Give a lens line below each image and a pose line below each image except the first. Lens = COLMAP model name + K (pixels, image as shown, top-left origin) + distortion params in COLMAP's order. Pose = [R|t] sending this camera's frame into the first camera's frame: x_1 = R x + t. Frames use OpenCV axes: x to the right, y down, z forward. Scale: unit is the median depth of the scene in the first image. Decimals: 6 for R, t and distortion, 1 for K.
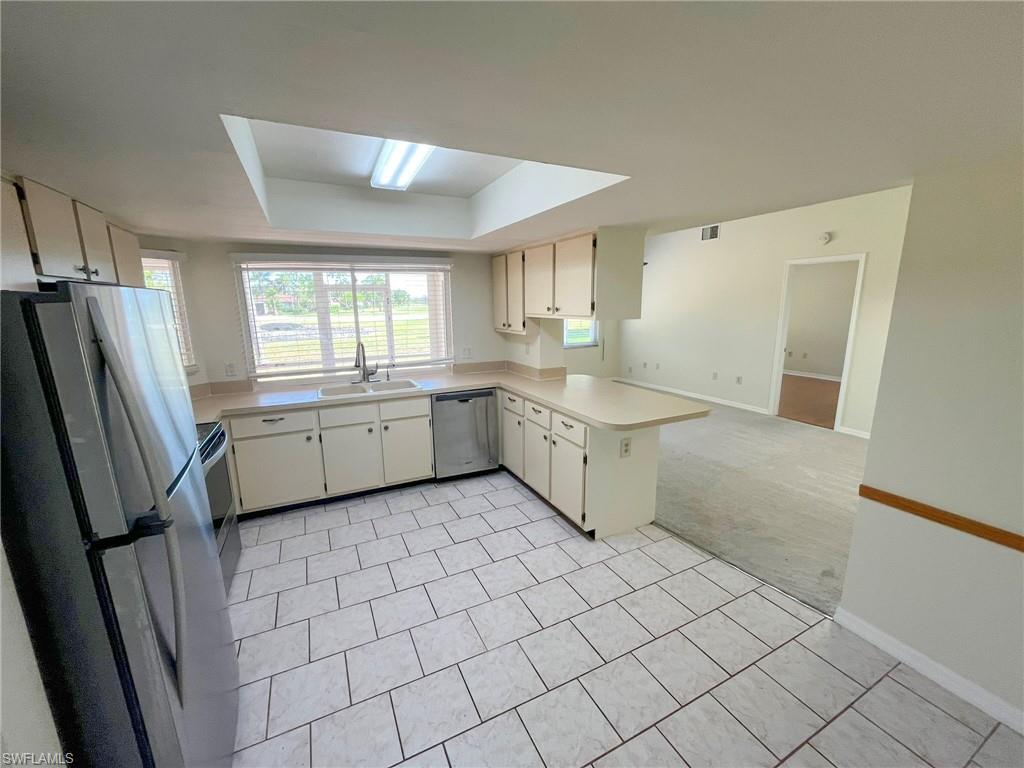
lens RADIAL K [[412.2, 0, 509.1], [0, 412.2, 387.0], [0, 0, 1]] dist [0.000136, -0.000005]
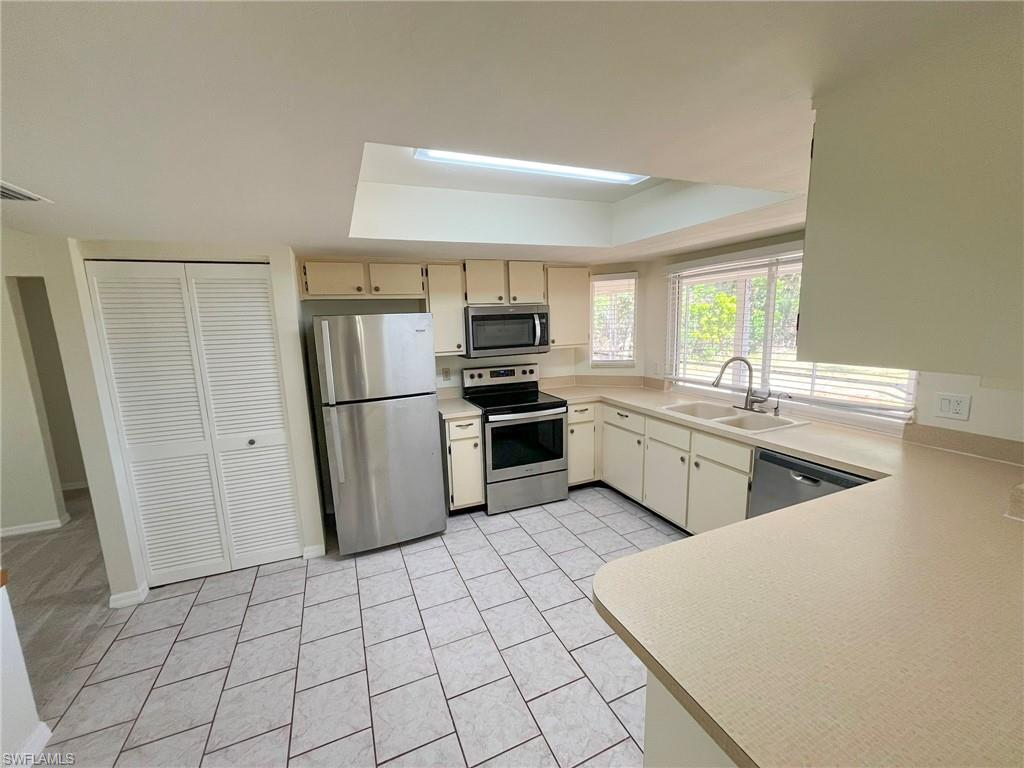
lens RADIAL K [[412.2, 0, 506.7], [0, 412.2, 389.6], [0, 0, 1]] dist [0.000136, -0.000005]
pose [[-0.053335, 0.187407, -0.980833, 0.706746], [-0.165825, 0.966931, 0.193768, -0.200937], [0.984712, 0.172982, -0.020495, 0.911772]]
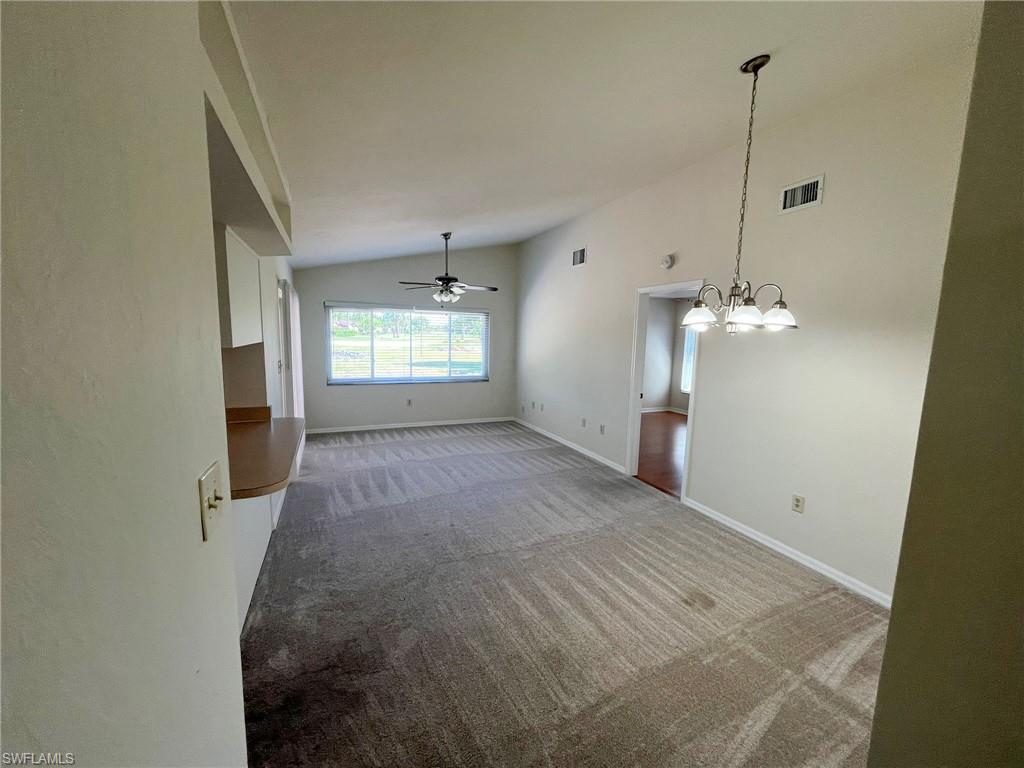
lens RADIAL K [[412.2, 0, 509.8], [0, 412.2, 383.4], [0, 0, 1]] dist [0.000136, -0.000005]
pose [[0.997809, 0.044398, -0.049057, 0.033276], [-0.048302, 0.995503, -0.081494, -0.002644], [0.045218, 0.083685, 0.995466, 0.012734]]
